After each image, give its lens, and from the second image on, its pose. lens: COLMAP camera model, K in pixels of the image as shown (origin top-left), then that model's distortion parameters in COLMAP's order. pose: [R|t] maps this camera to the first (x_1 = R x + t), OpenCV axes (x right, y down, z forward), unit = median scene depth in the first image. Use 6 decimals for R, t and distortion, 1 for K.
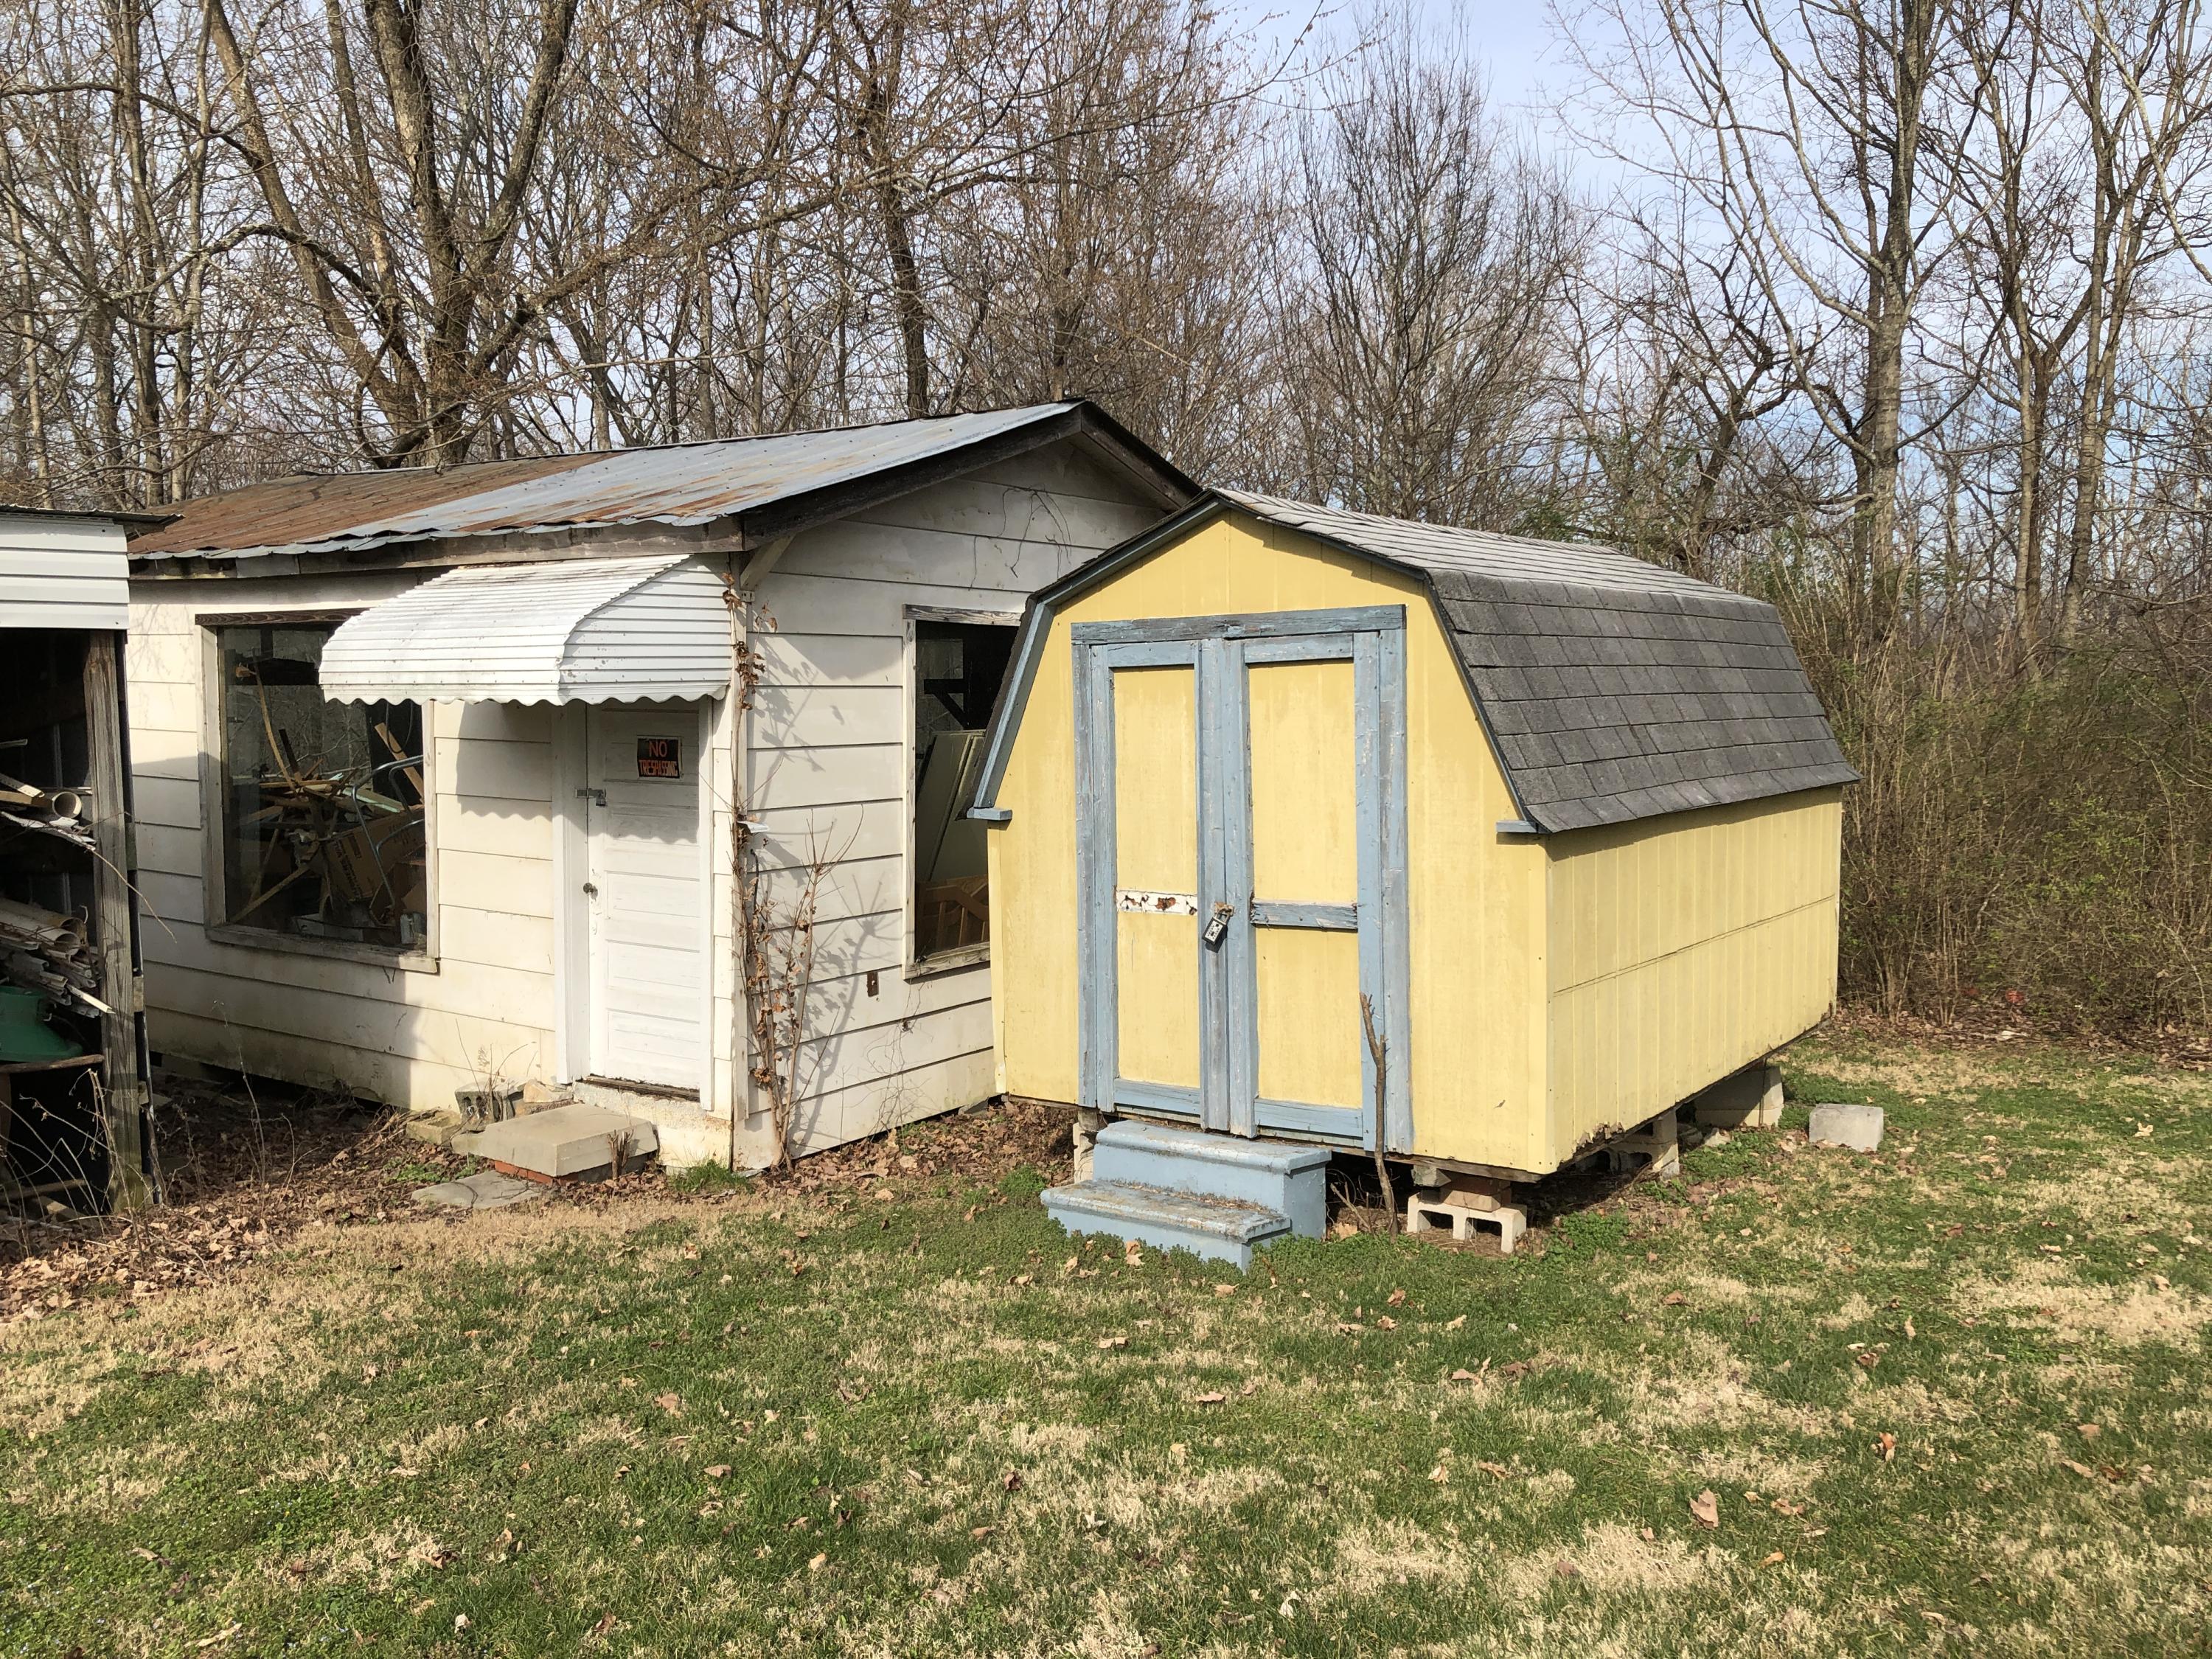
lens RADIAL K [[1812.1, 0, 1109.5], [0, 1812.1, 832.9], [0, 0, 1]] dist [0.014534, 0.005882]
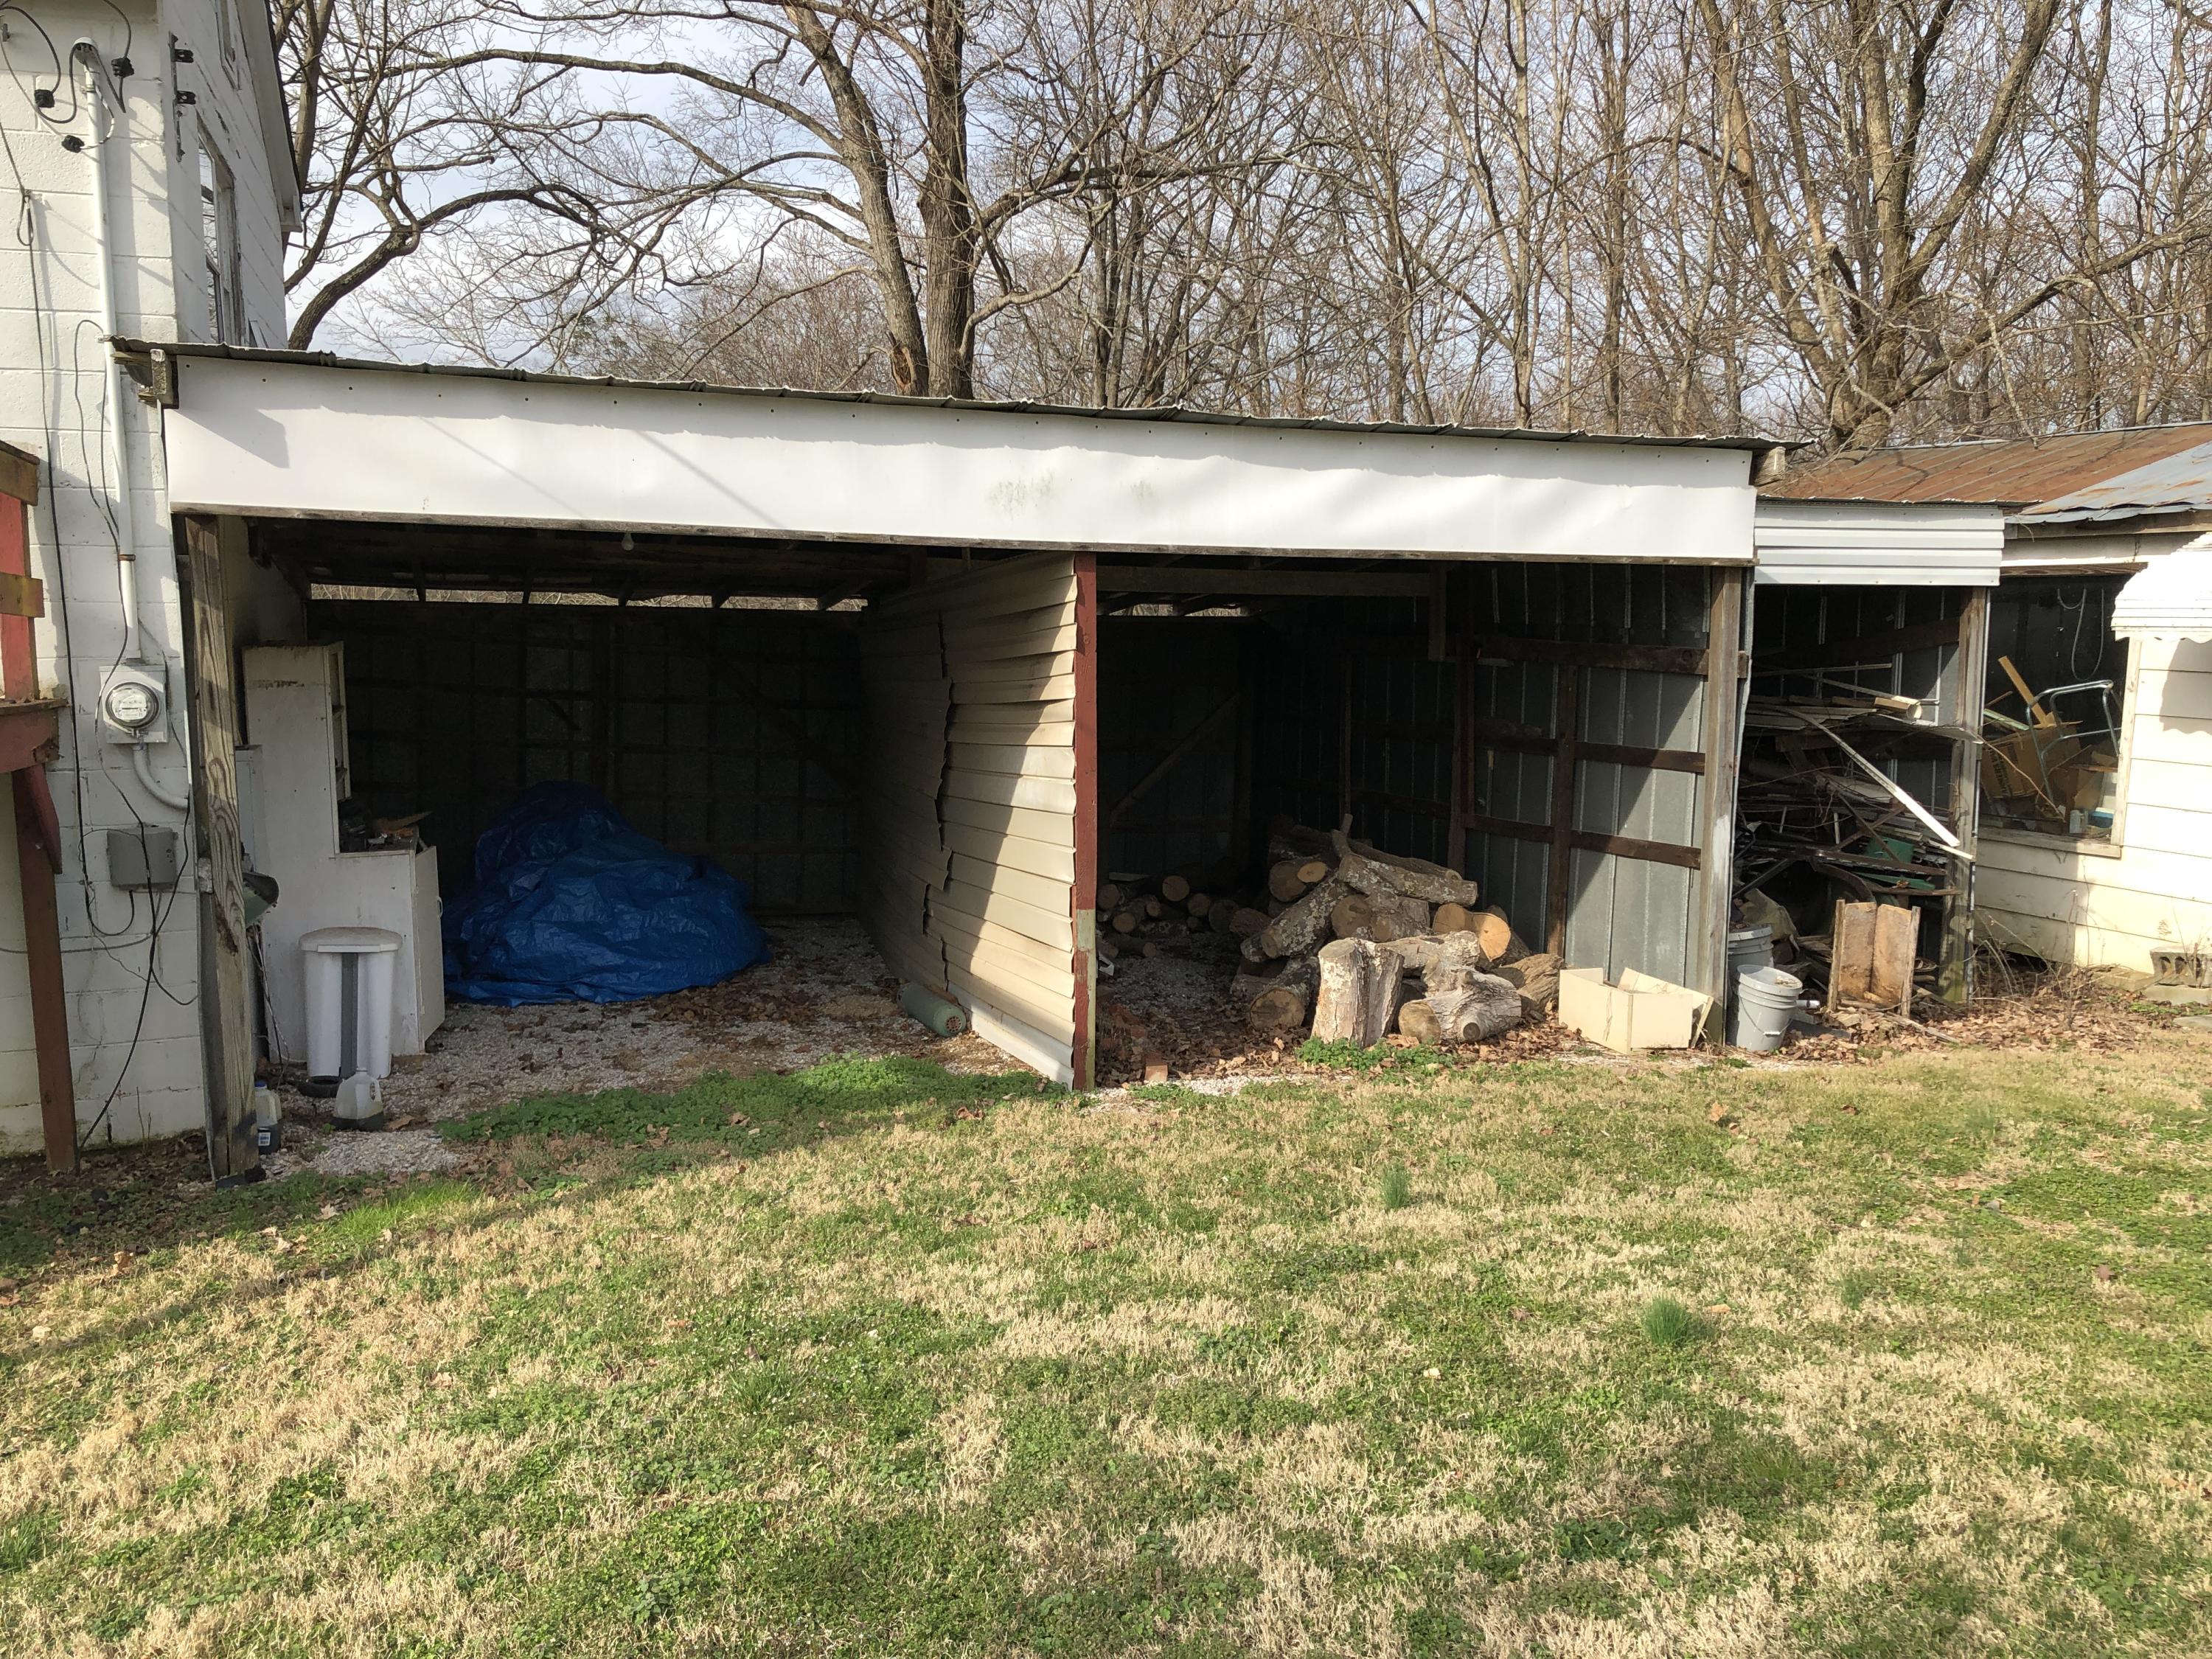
lens RADIAL K [[1812.1, 0, 1103.7], [0, 1812.1, 824.5], [0, 0, 1]] dist [0.014534, 0.005882]
pose [[0.845429, 0.071472, -0.529285, -0.314585], [-0.054492, 0.997377, 0.047642, 0.034448], [0.531301, -0.011436, 0.847106, -0.453106]]
